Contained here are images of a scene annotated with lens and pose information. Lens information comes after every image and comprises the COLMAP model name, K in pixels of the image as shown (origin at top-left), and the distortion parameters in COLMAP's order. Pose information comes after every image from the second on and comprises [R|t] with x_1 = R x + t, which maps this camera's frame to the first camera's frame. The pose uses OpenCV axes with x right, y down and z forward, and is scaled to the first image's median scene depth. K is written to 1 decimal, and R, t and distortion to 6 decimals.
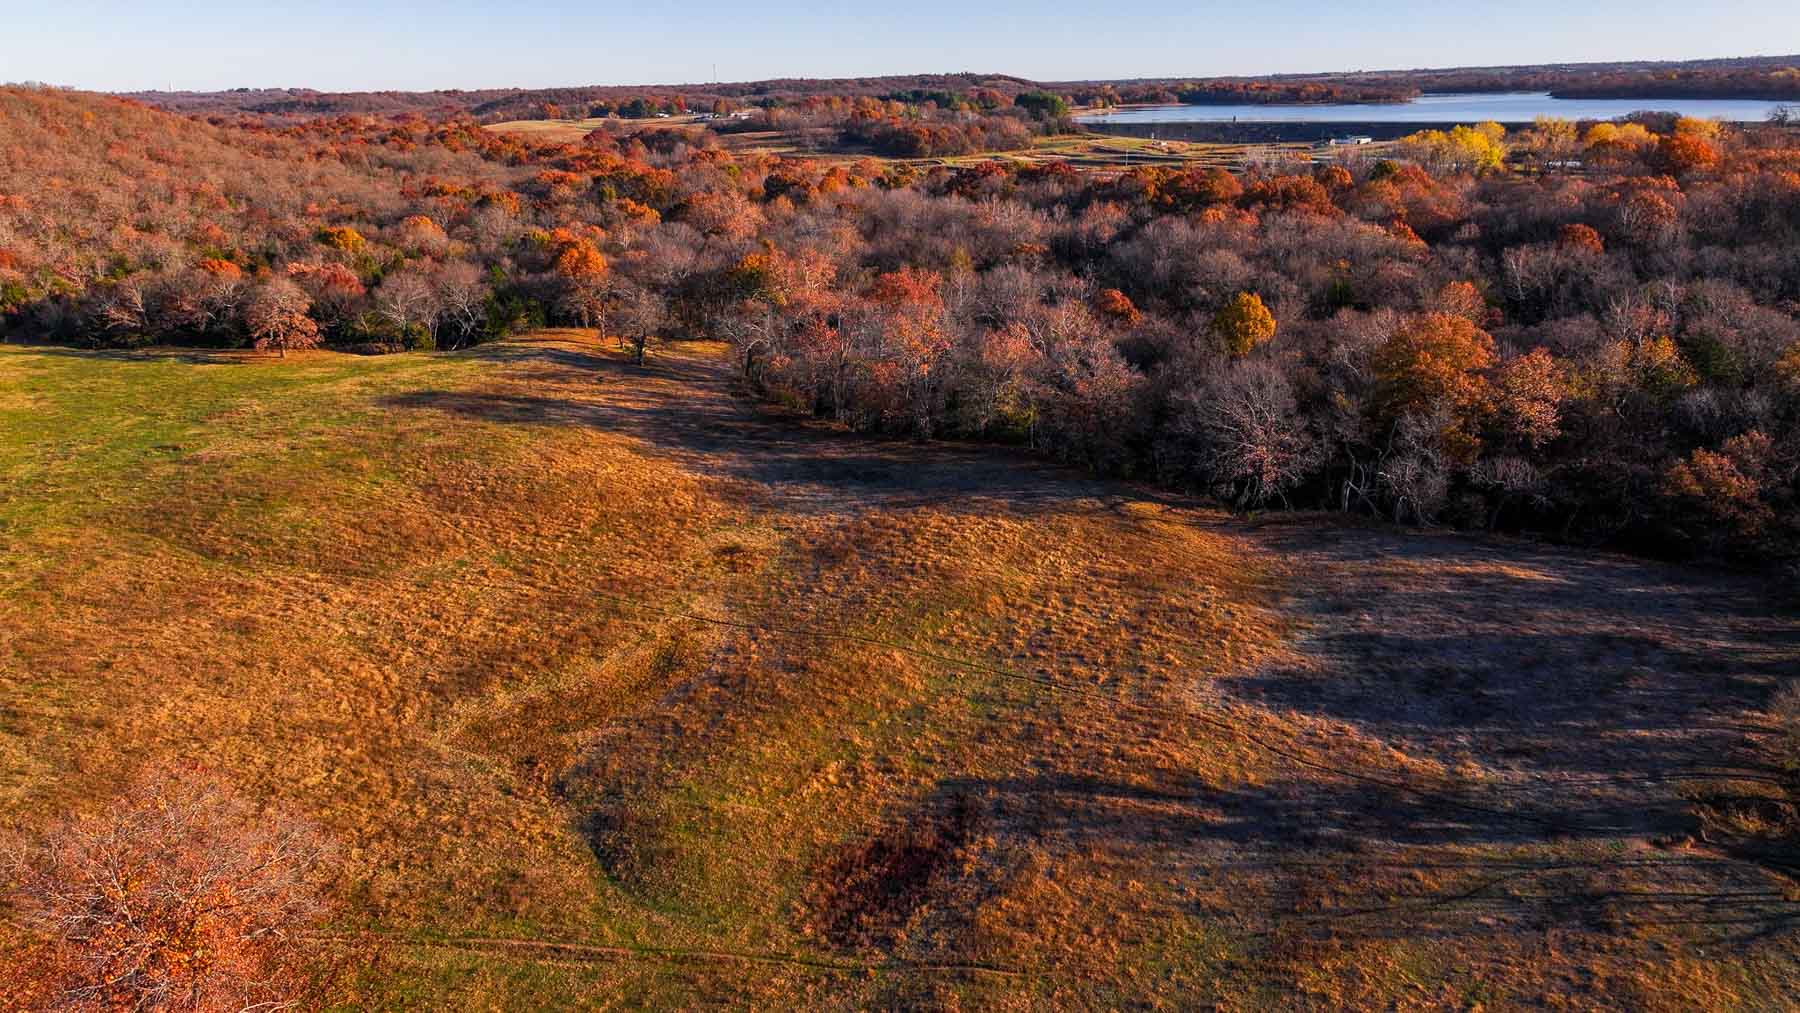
lens RADIAL K [[1287.0, 0, 900.0], [0, 1287.0, 506.5], [0, 0, 1]] dist [-0.014082, 0.040237]
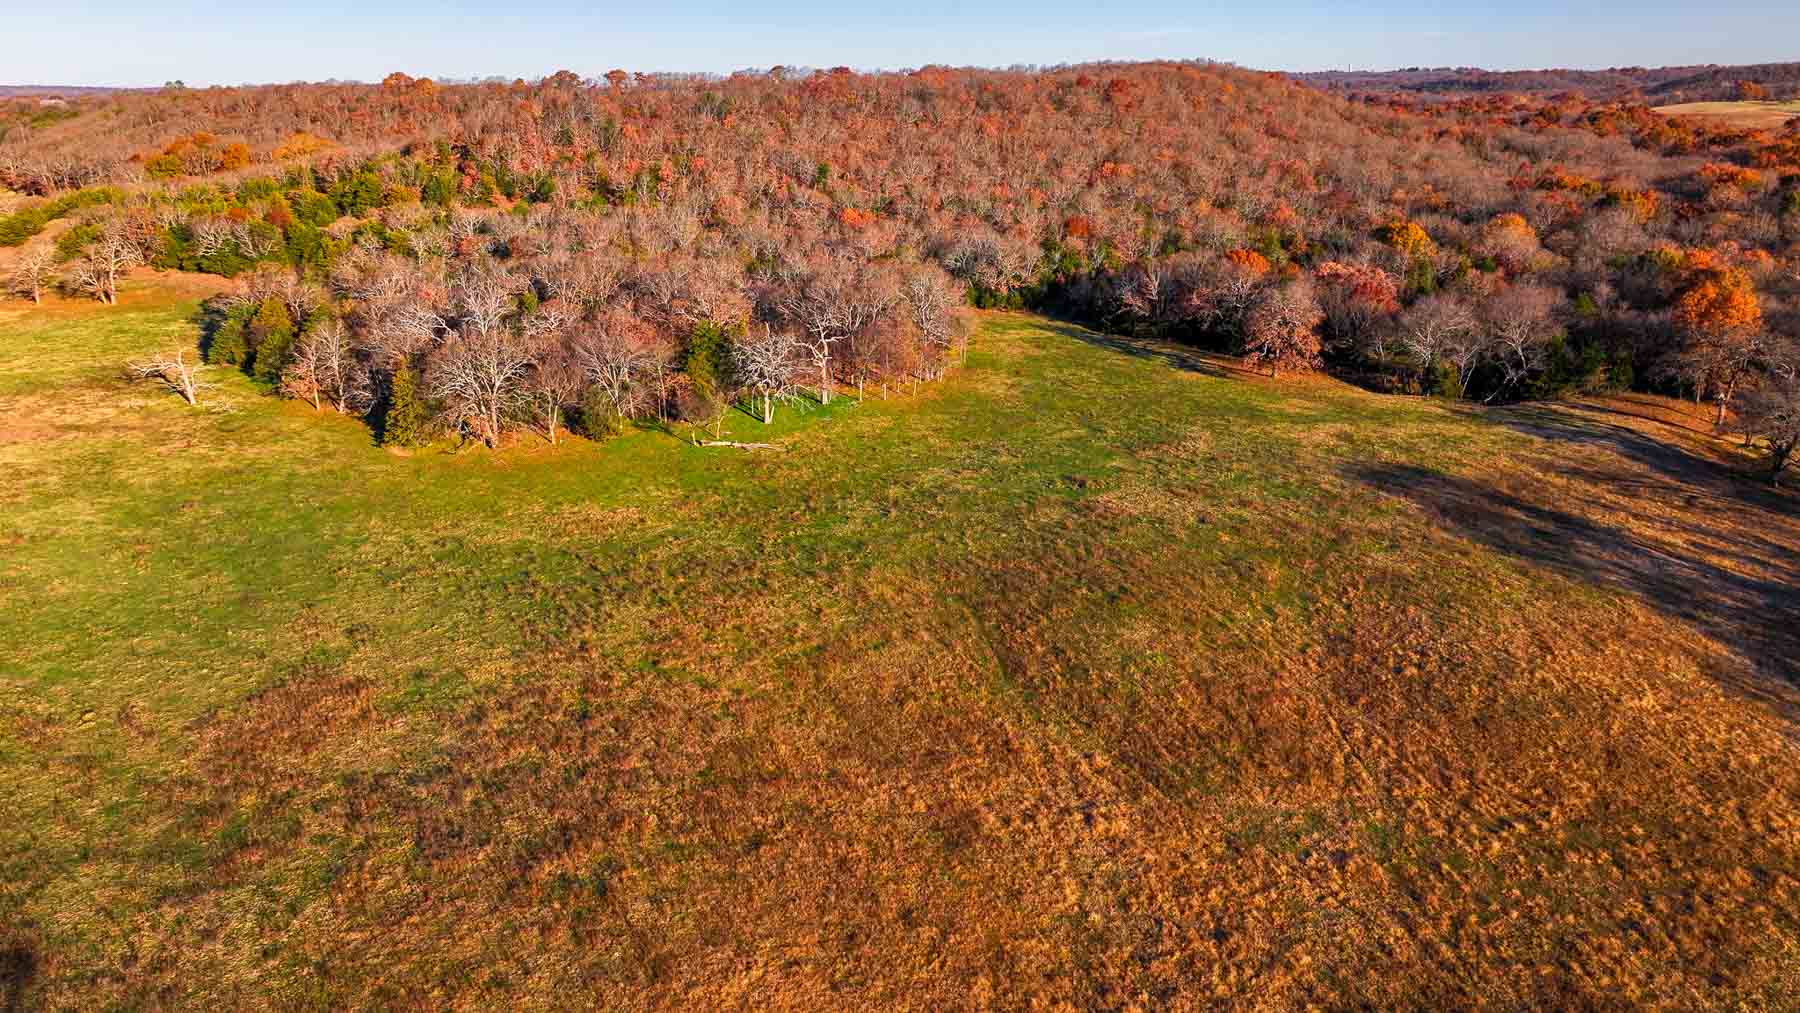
lens RADIAL K [[1287.0, 0, 900.0], [0, 1287.0, 506.5], [0, 0, 1]] dist [-0.014082, 0.040237]
pose [[0.685678, 0.236250, -0.688499, -0.053793], [-0.226492, 0.968157, 0.106648, -0.065978], [0.691771, 0.082813, 0.717353, 0.237049]]
